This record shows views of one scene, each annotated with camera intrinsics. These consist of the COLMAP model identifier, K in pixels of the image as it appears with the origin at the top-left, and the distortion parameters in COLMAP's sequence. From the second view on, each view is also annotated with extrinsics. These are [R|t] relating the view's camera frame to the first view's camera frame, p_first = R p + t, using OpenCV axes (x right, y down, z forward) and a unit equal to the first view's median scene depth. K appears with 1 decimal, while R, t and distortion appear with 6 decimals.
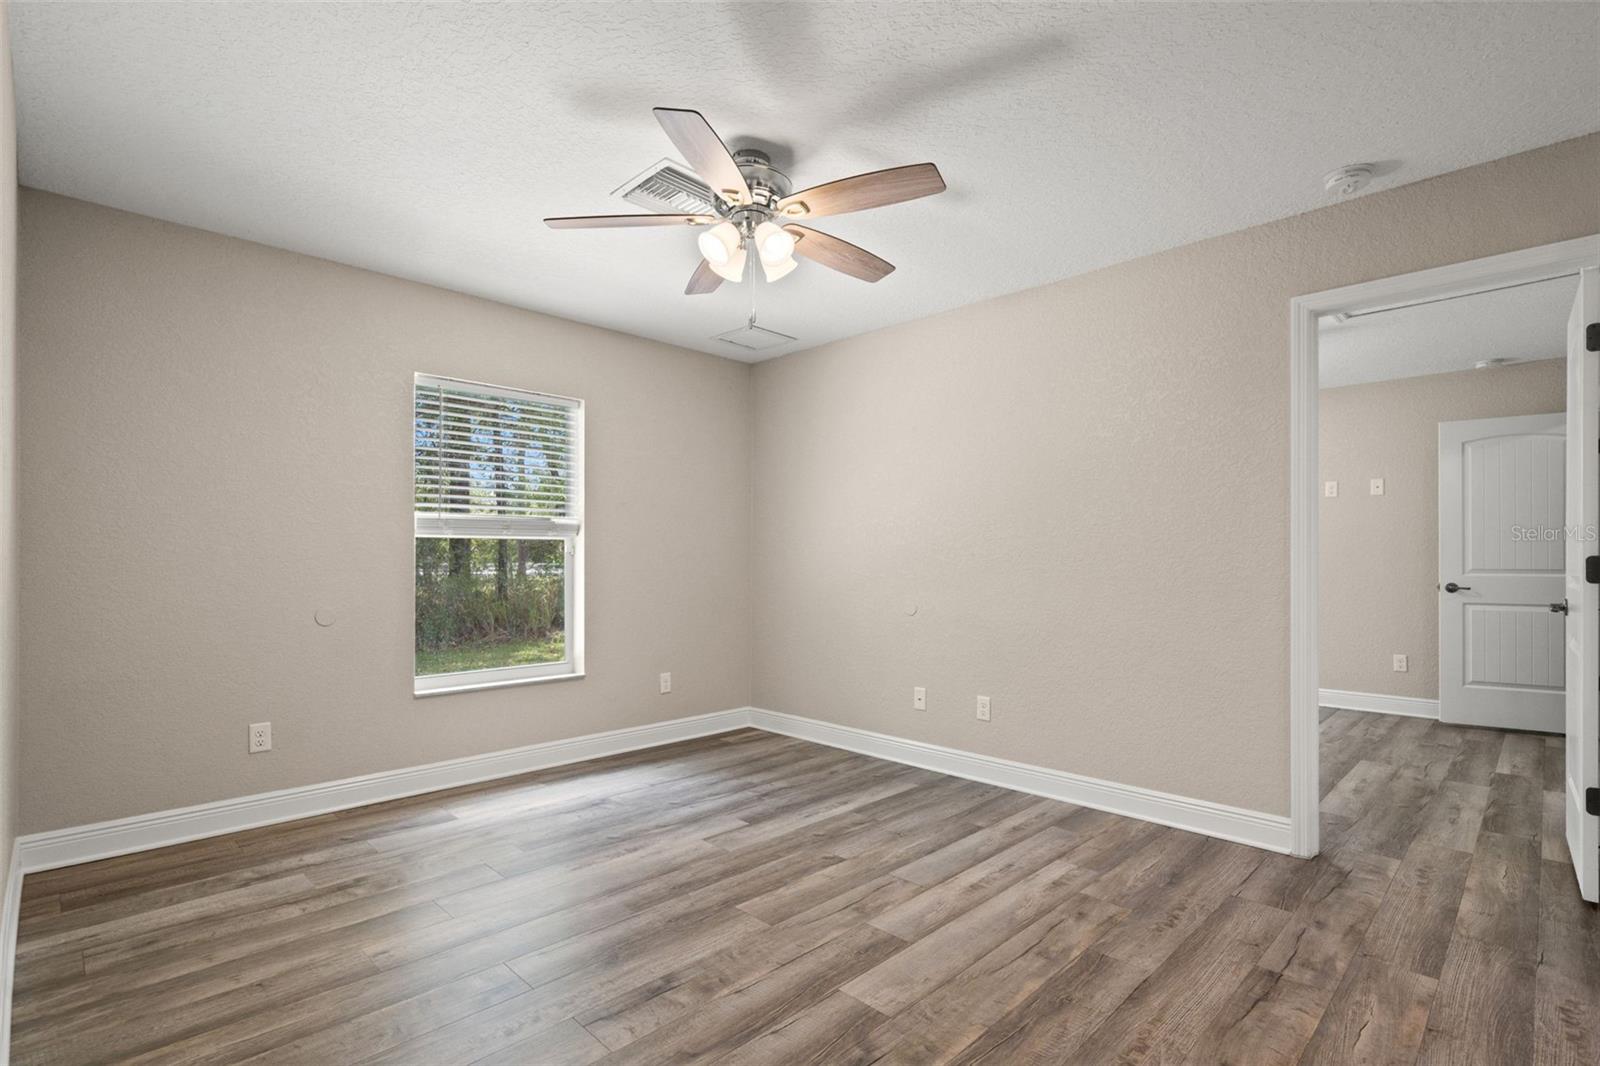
lens RADIAL K [[745.7, 0, 796.4], [0, 745.7, 539.5], [0, 0, 1]] dist [-0.000336, -0.000116]
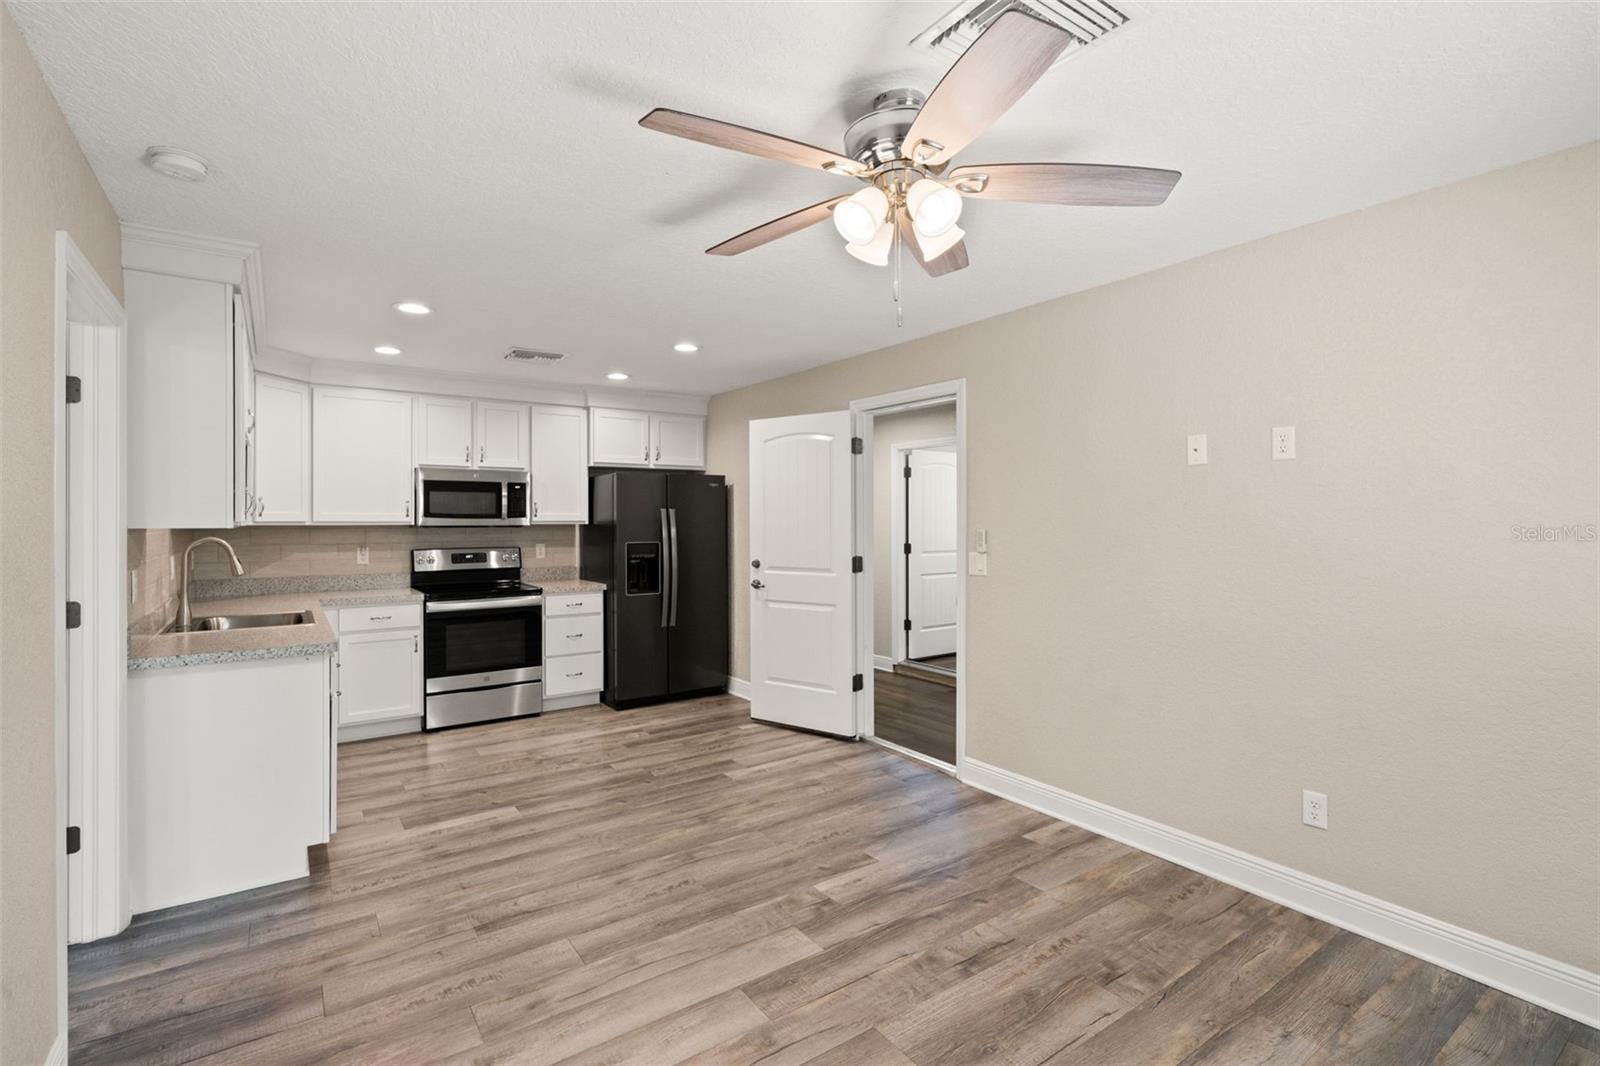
lens RADIAL K [[741.2, 0, 796.4], [0, 741.2, 520.2], [0, 0, 1]] dist [0.000173, 0.000066]
pose [[-0.985546, 0.000190, 0.169410, -0.084089], [-0.004756, 0.999574, -0.028792, -0.062338], [-0.169343, -0.029182, -0.985125, 1.745250]]
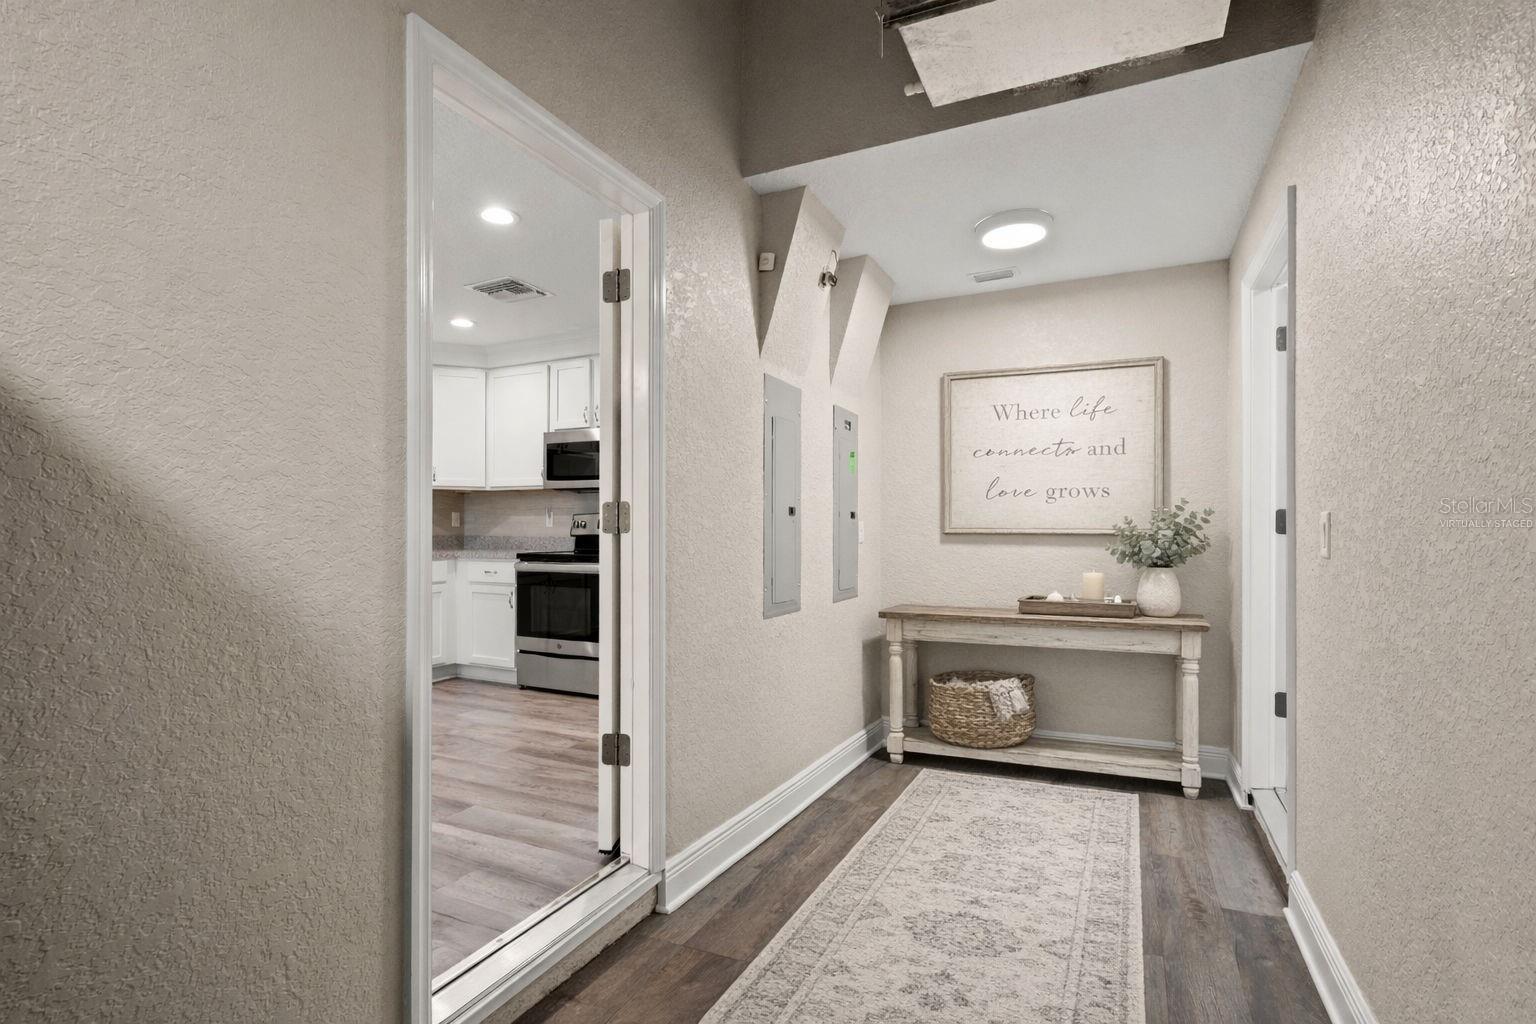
lens RADIAL K [[725.8, 0, 768.7], [0, 725.8, 530.4], [0, 0, 1]] dist [-0.000137, 0.000002]
pose [[-0.326618, -0.004794, 0.945144, -0.859963], [-0.028311, 0.999588, -0.004714, 0.007771], [-0.944732, -0.028298, -0.326619, 0.009821]]
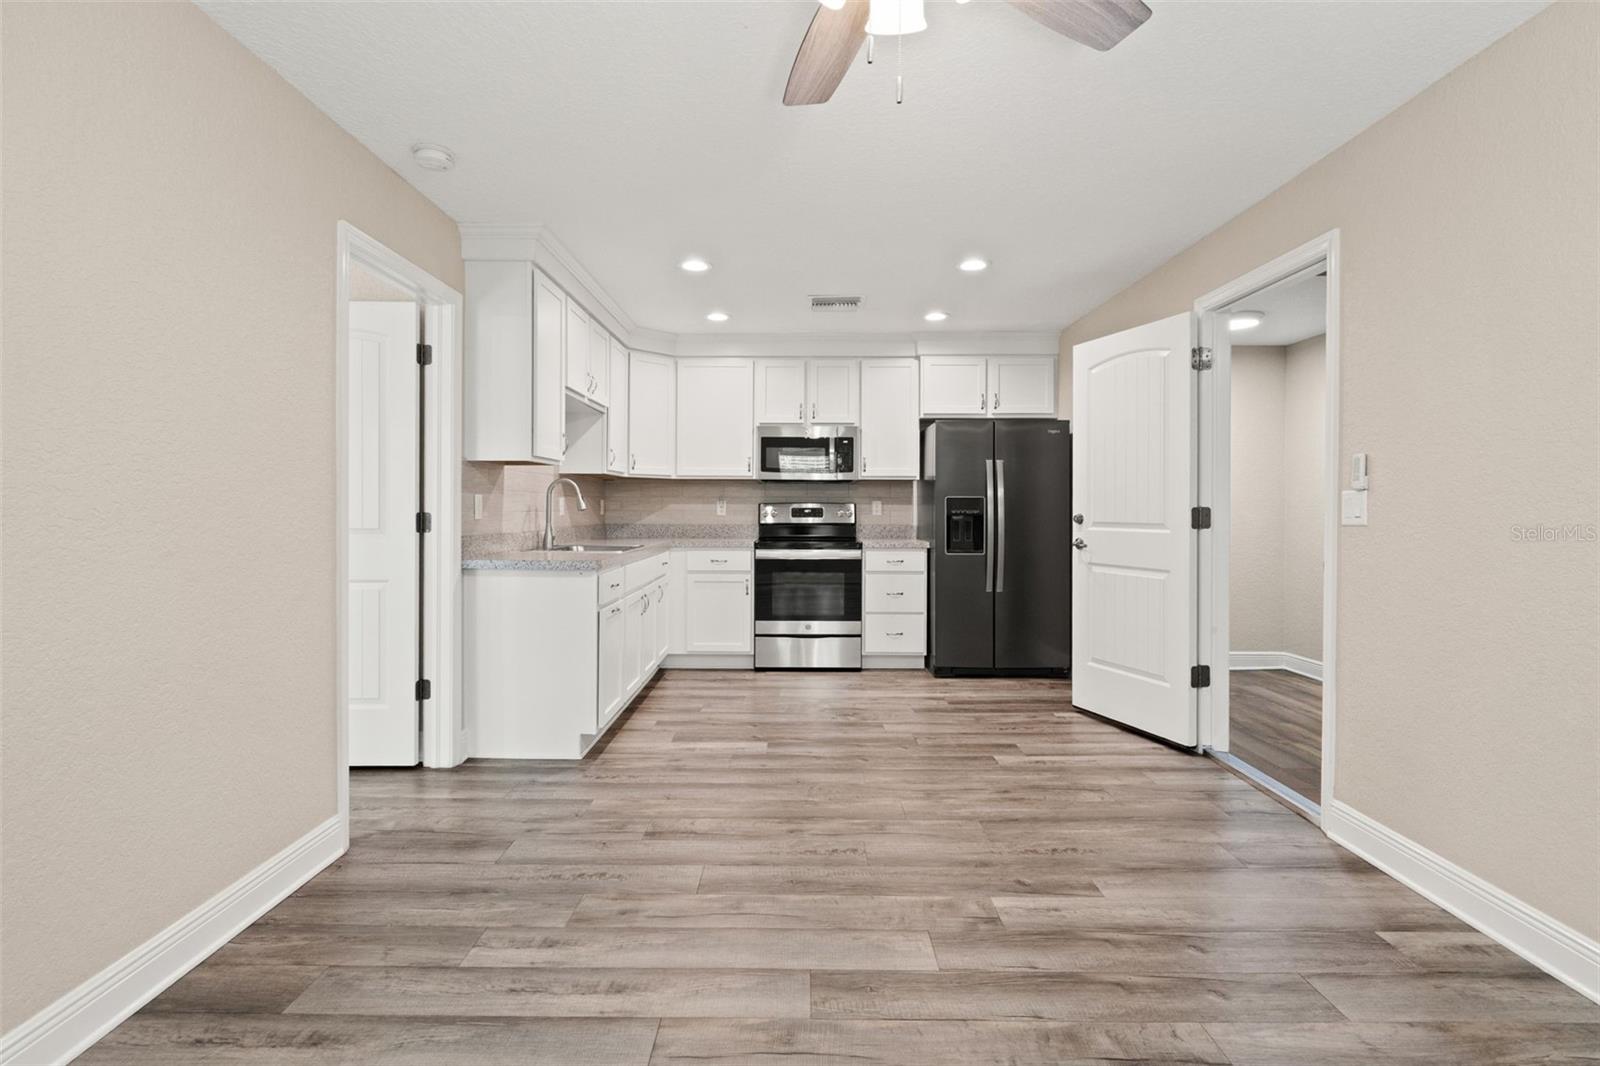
lens RADIAL K [[761.9, 0, 792.6], [0, 761.9, 511.1], [0, 0, 1]] dist [-0.000600, 0.000104]
pose [[-0.702977, -0.007707, 0.711170, -0.393468], [-0.025216, 0.999583, -0.014092, 0.020609], [-0.710765, -0.027839, -0.702878, 1.430380]]
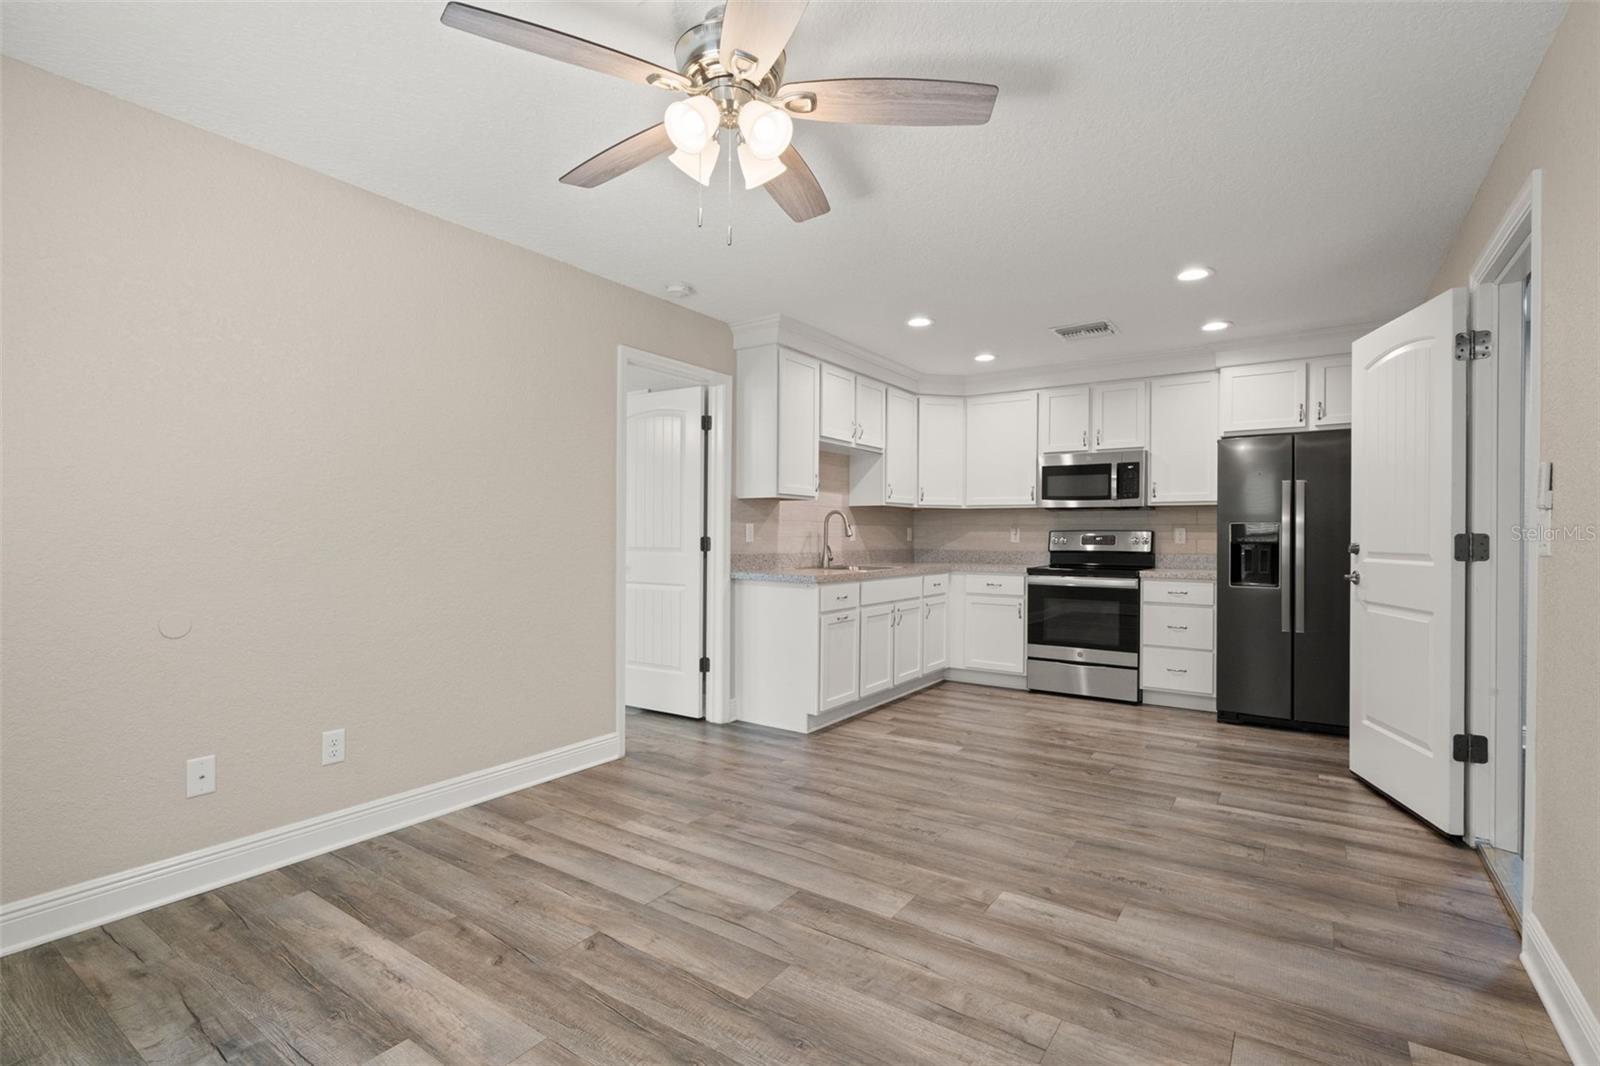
lens RADIAL K [[745.7, 0, 796.4], [0, 745.7, 539.5], [0, 0, 1]] dist [-0.000336, -0.000116]
pose [[-0.182660, -0.008906, 0.983136, -0.812260], [-0.034877, 0.999388, 0.002573, 0.014375], [-0.982557, -0.033819, -0.182859, 1.065901]]
